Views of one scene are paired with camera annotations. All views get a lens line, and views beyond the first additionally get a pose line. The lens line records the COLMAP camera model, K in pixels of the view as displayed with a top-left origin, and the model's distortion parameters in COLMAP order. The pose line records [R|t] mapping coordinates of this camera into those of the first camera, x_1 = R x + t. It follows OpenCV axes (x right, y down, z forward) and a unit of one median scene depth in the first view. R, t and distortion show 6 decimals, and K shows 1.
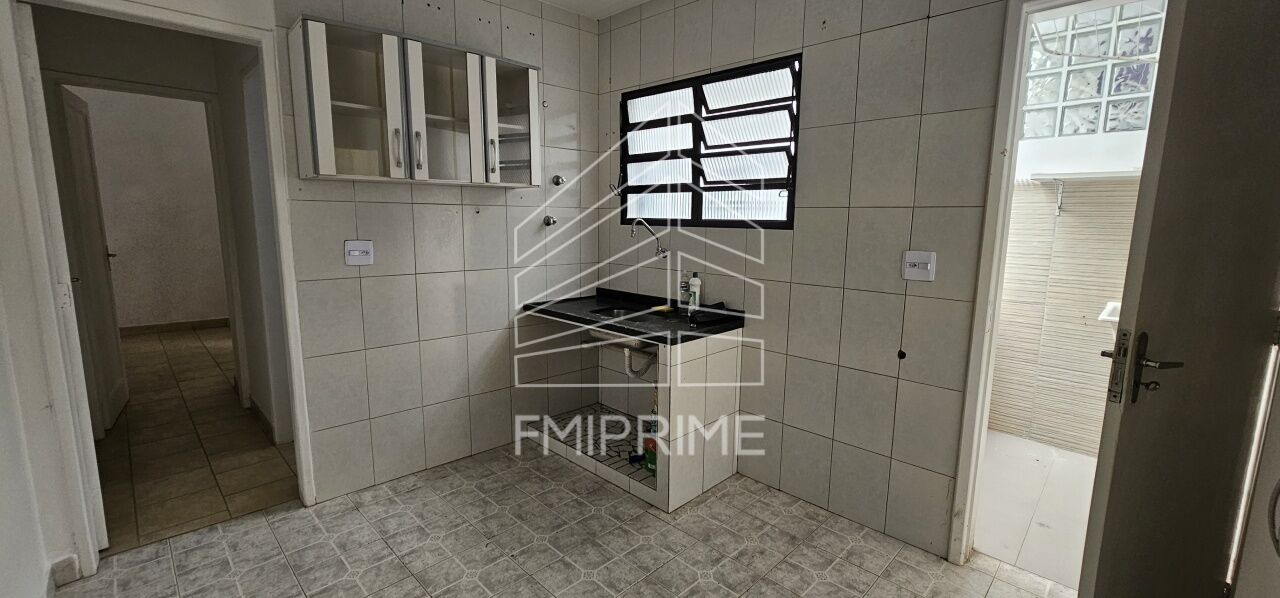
lens RADIAL K [[521.6, 0, 643.0], [0, 521.6, 296.6], [0, 0, 1]] dist [-0.003681, 0.001626]
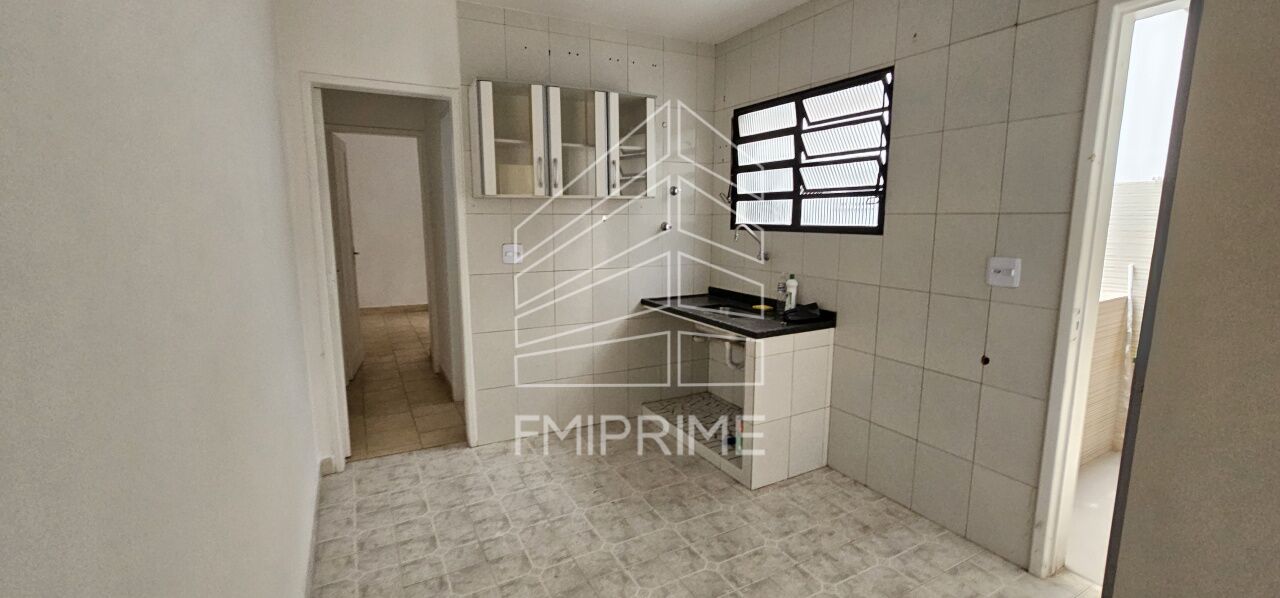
lens RADIAL K [[521.6, 0, 637.2], [0, 521.6, 297.3], [0, 0, 1]] dist [-0.003681, 0.001626]
pose [[0.955782, 0.032503, -0.292276, 0.138163], [-0.032301, 0.999463, 0.005517, 0.006135], [0.292298, 0.004168, 0.956318, -0.148145]]
